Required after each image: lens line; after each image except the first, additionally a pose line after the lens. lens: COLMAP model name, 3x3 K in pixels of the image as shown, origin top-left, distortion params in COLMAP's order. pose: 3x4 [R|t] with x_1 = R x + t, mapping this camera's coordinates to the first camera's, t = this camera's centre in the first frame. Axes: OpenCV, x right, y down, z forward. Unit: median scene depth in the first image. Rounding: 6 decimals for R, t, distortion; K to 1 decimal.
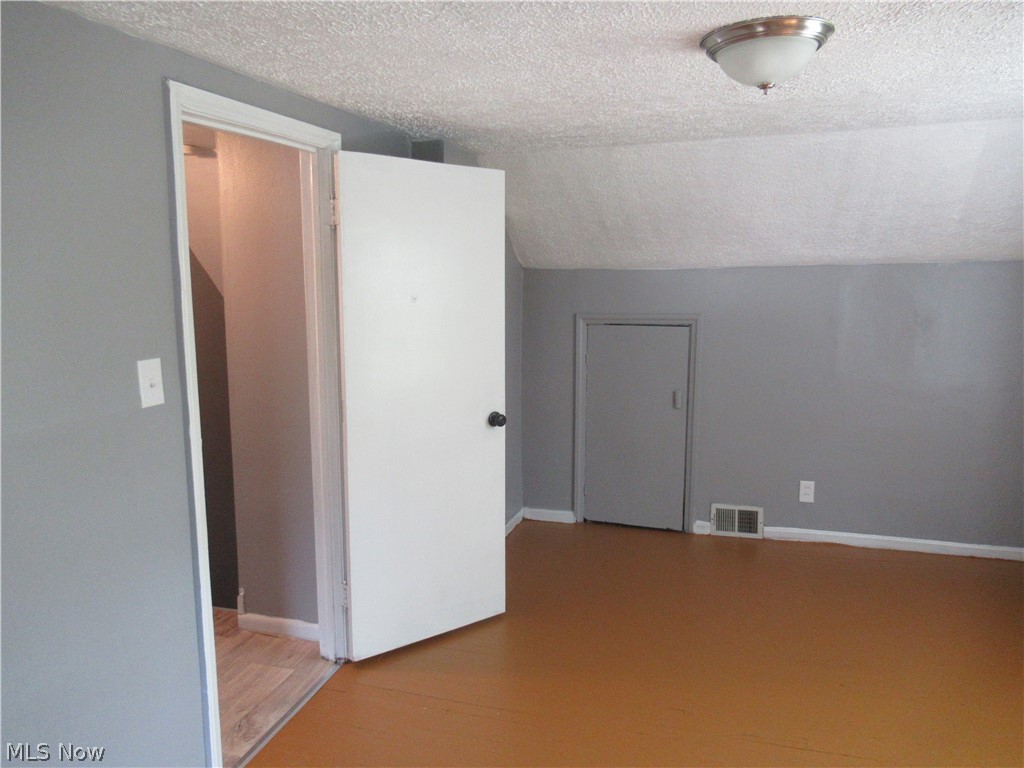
lens RADIAL K [[765.0, 0, 512.4], [0, 765.0, 384.9], [0, 0, 1]] dist [-0.001497, -0.003594]
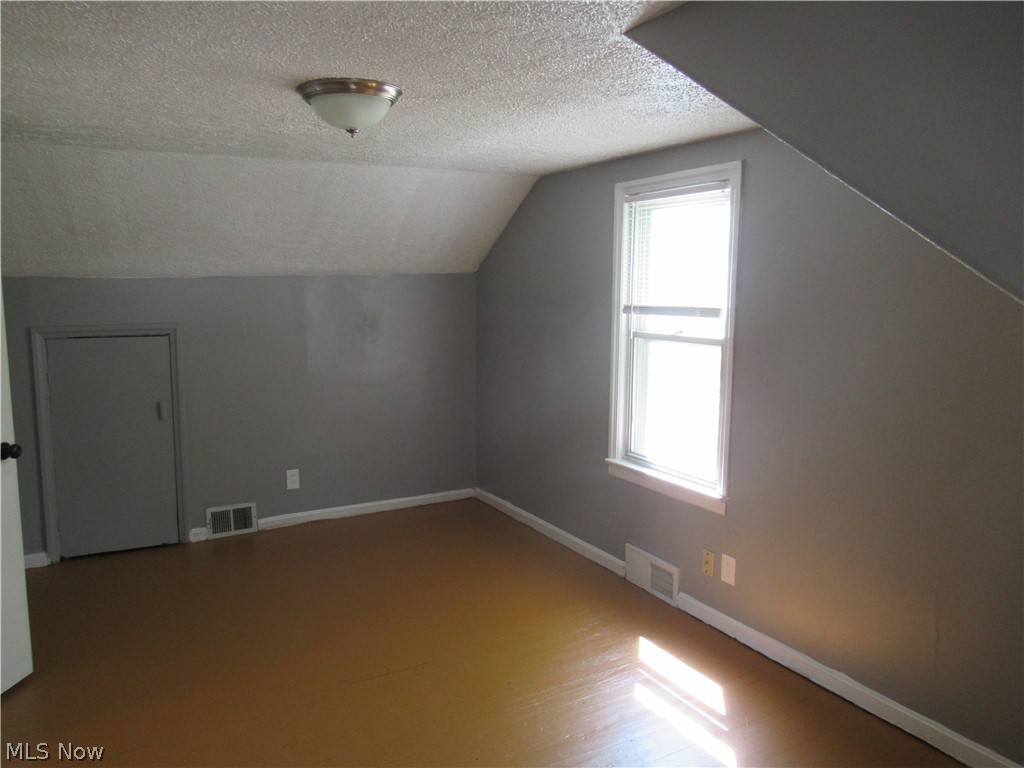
lens RADIAL K [[765.0, 0, 515.8], [0, 765.0, 380.8], [0, 0, 1]] dist [-0.001497, -0.003594]
pose [[0.686207, -0.087399, 0.722137, -0.178413], [0.099848, 0.994676, 0.025504, 0.001329], [-0.720521, 0.054603, 0.691280, -0.007171]]
